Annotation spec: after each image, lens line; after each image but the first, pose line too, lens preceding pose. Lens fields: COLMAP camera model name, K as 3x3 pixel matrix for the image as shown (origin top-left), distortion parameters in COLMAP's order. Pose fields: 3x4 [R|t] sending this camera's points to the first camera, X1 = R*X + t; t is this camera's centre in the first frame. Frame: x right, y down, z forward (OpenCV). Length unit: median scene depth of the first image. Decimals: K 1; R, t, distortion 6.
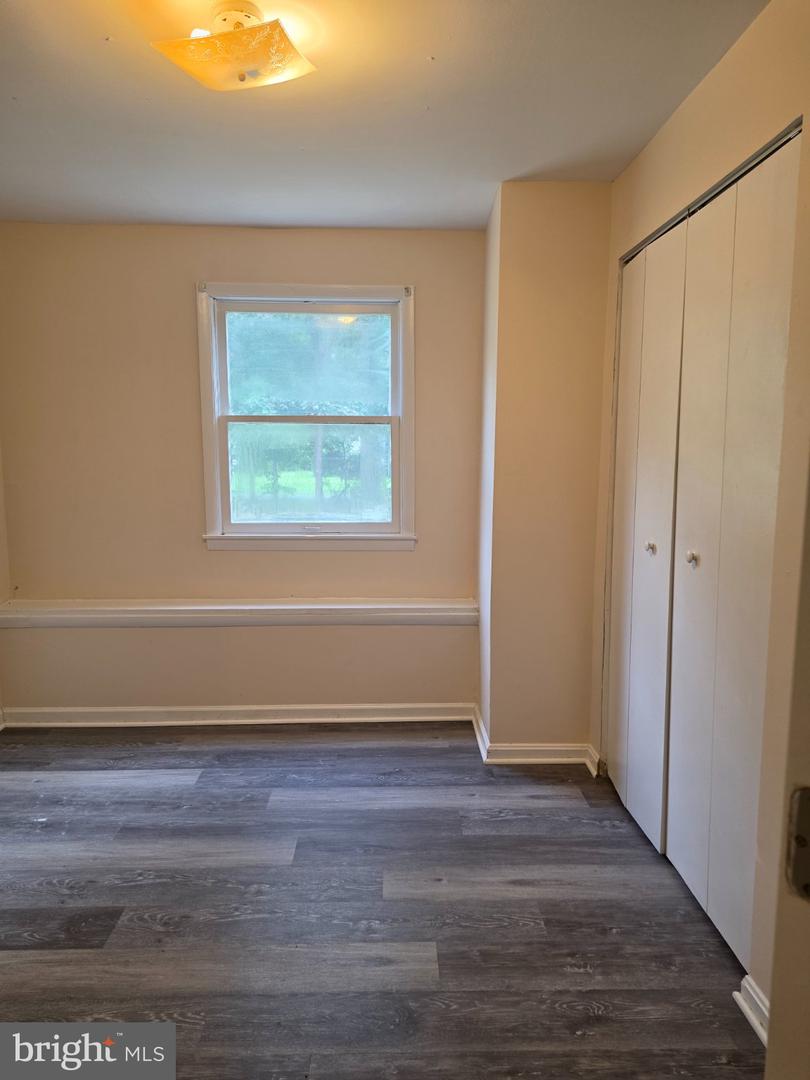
lens RADIAL K [[722.7, 0, 398.8], [0, 722.7, 536.3], [0, 0, 1]] dist [0.063253, -0.031394]
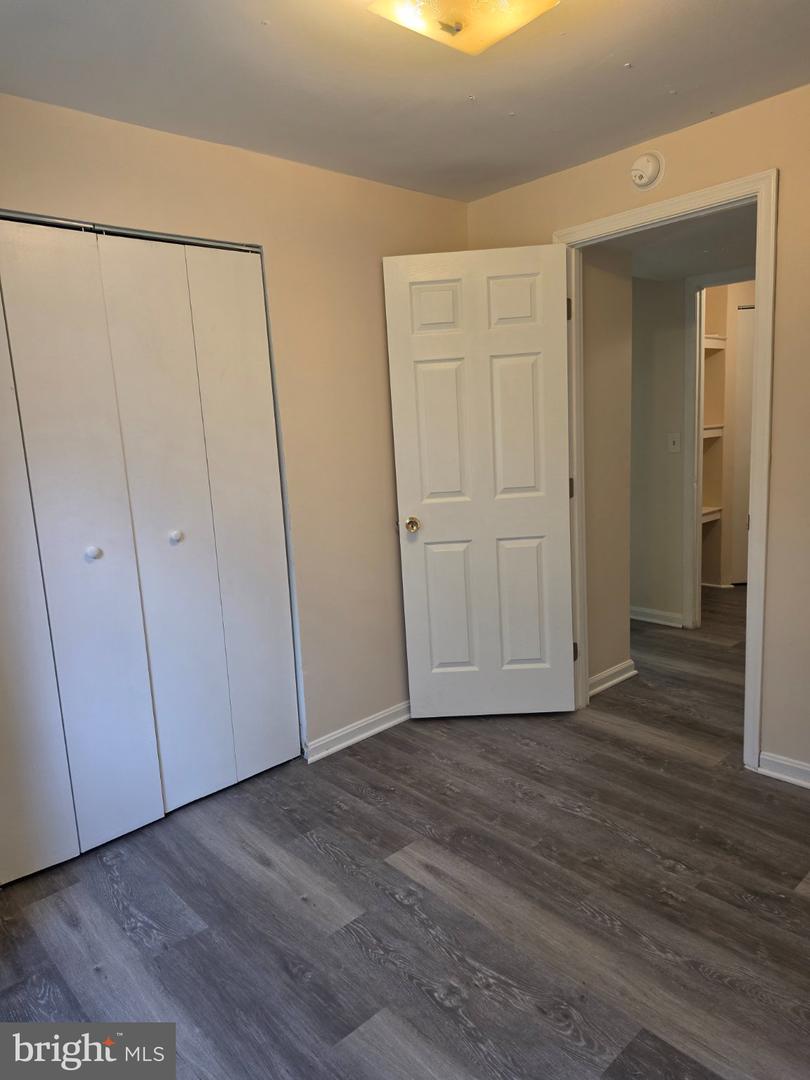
lens RADIAL K [[722.7, 0, 396.5], [0, 722.7, 548.7], [0, 0, 1]] dist [0.063253, -0.031394]
pose [[-0.655273, -0.098068, 0.748999, -0.727710], [0.148898, 0.955315, 0.255348, -0.201321], [-0.740572, 0.278847, -0.611390, 1.438941]]
